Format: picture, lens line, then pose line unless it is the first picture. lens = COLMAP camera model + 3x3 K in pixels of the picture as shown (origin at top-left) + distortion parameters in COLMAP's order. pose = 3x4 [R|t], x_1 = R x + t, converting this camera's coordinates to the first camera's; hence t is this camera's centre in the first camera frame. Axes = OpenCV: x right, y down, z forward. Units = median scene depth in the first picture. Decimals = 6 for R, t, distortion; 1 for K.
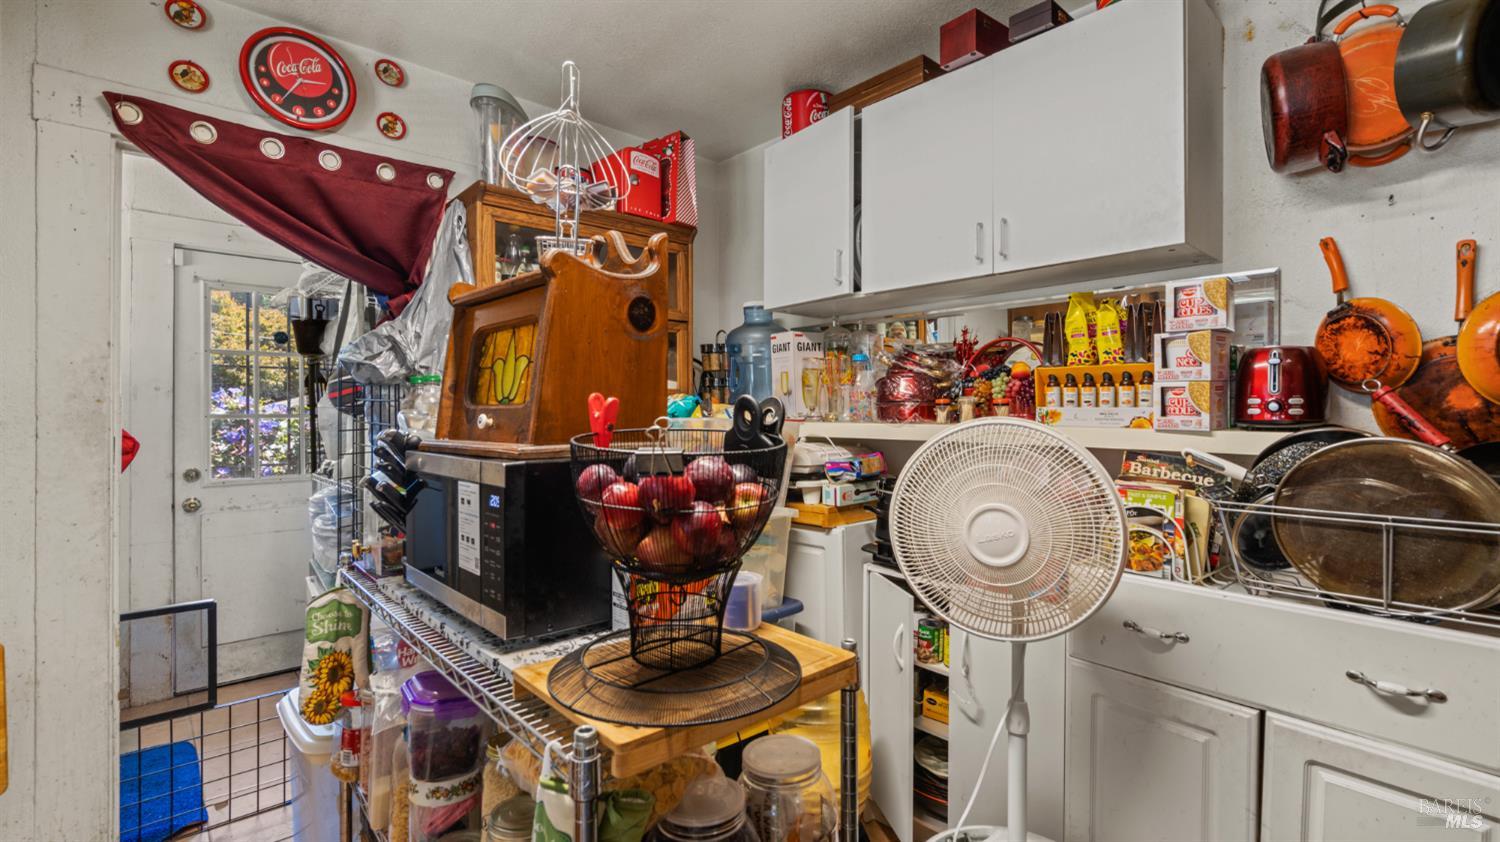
lens RADIAL K [[671.5, 0, 746.1], [0, 671.5, 413.0], [0, 0, 1]] dist [-0.003278, -0.000023]
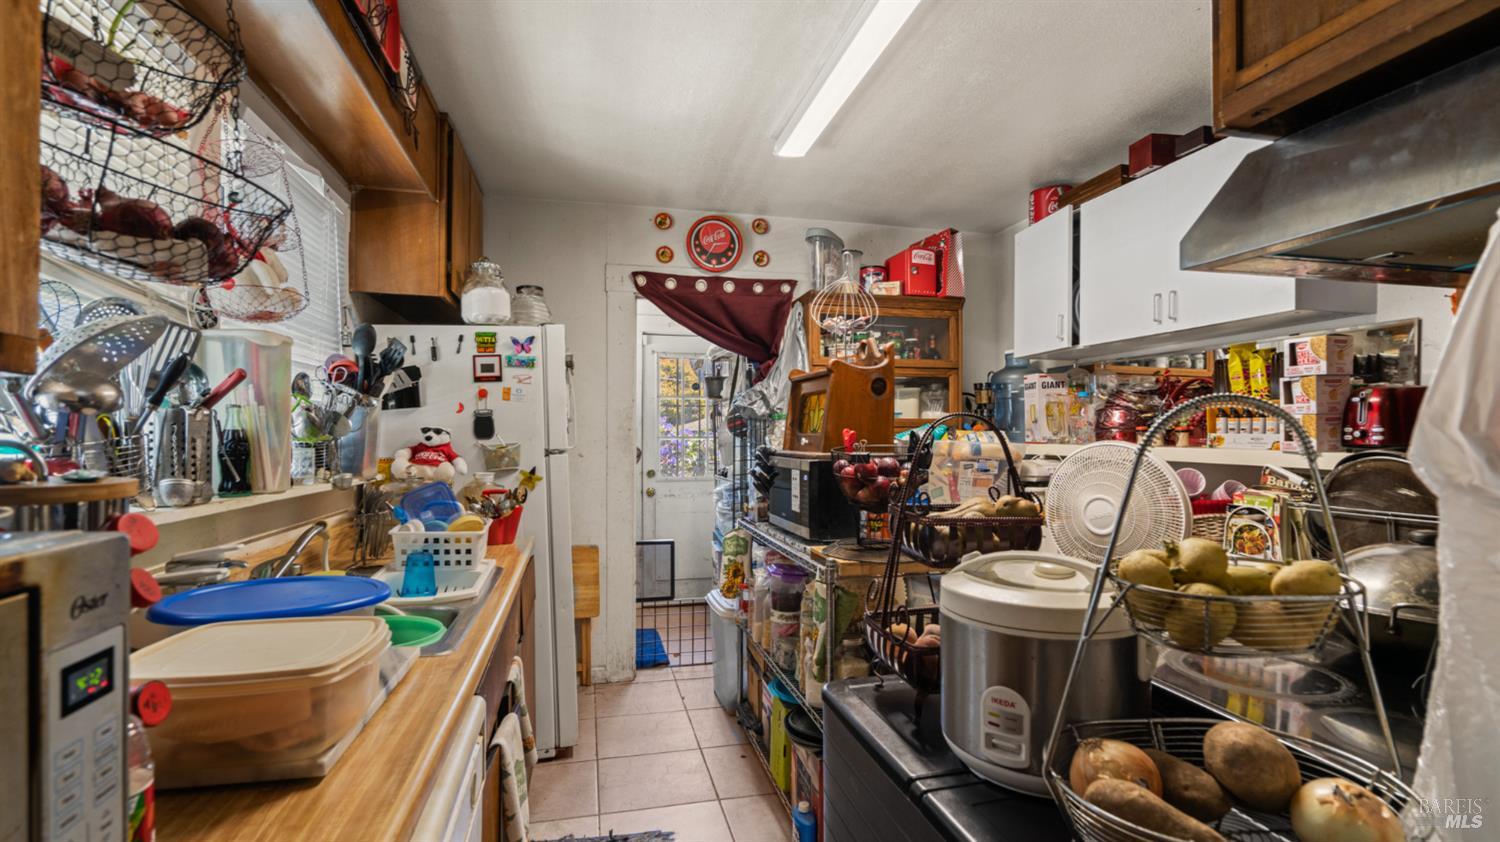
lens RADIAL K [[695.1, 0, 751.0], [0, 695.1, 431.1], [0, 0, 1]] dist [-0.002034, -0.000166]
pose [[0.880451, -0.000527, -0.474138, 0.265881], [-0.001934, 0.999987, -0.004702, -0.004649], [0.474134, 0.005057, 0.880438, -0.529642]]
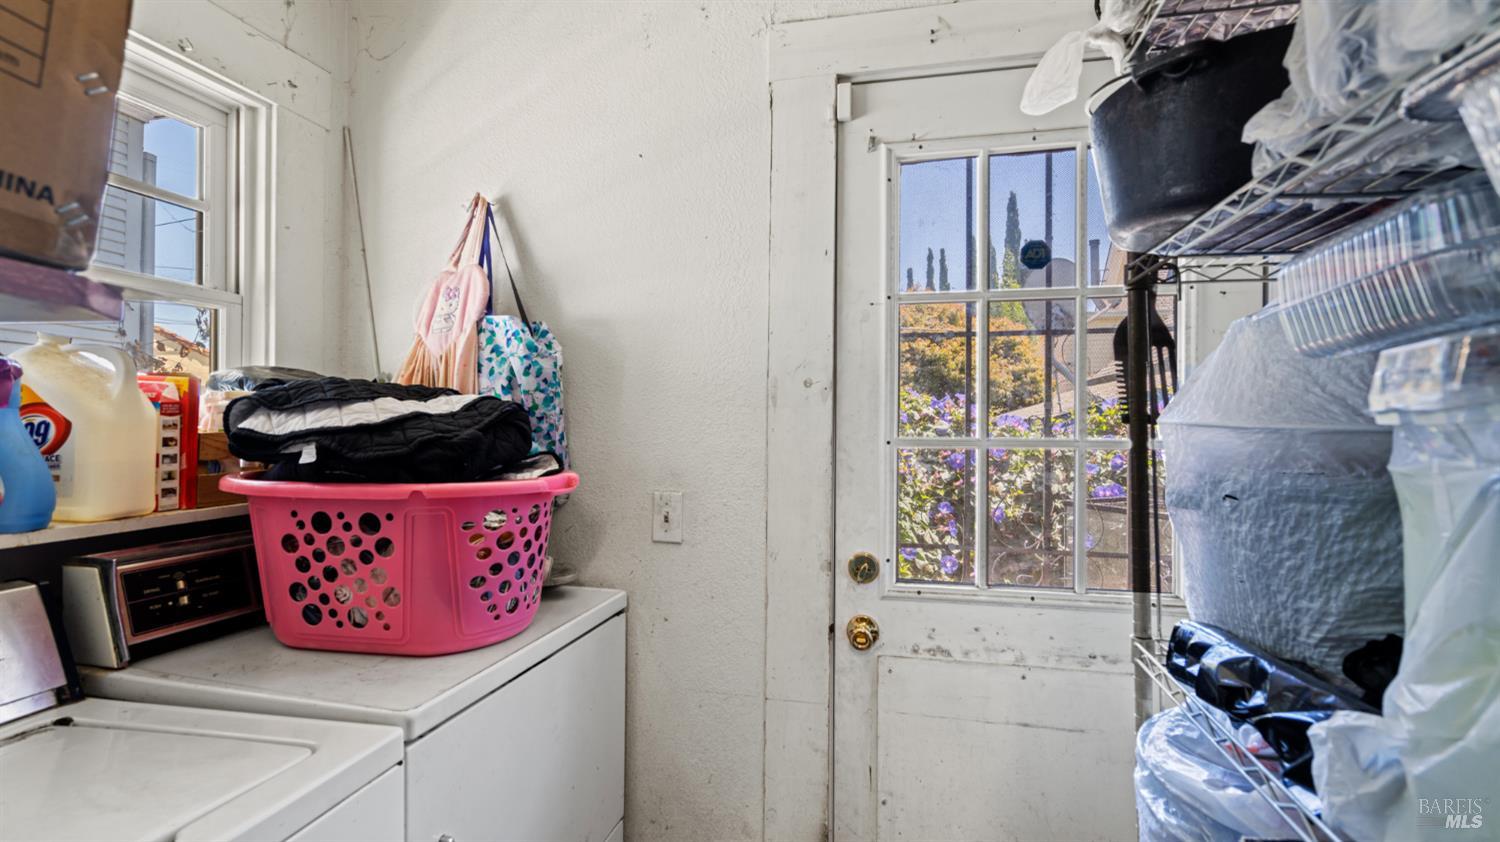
lens RADIAL K [[671.5, 0, 746.1], [0, 671.5, 413.0], [0, 0, 1]] dist [-0.003278, -0.000023]
pose [[0.560505, -0.003498, -0.828143, -0.700759], [-0.009286, 0.999902, -0.010509, -0.013143], [0.828099, 0.013580, 0.560418, 0.964865]]
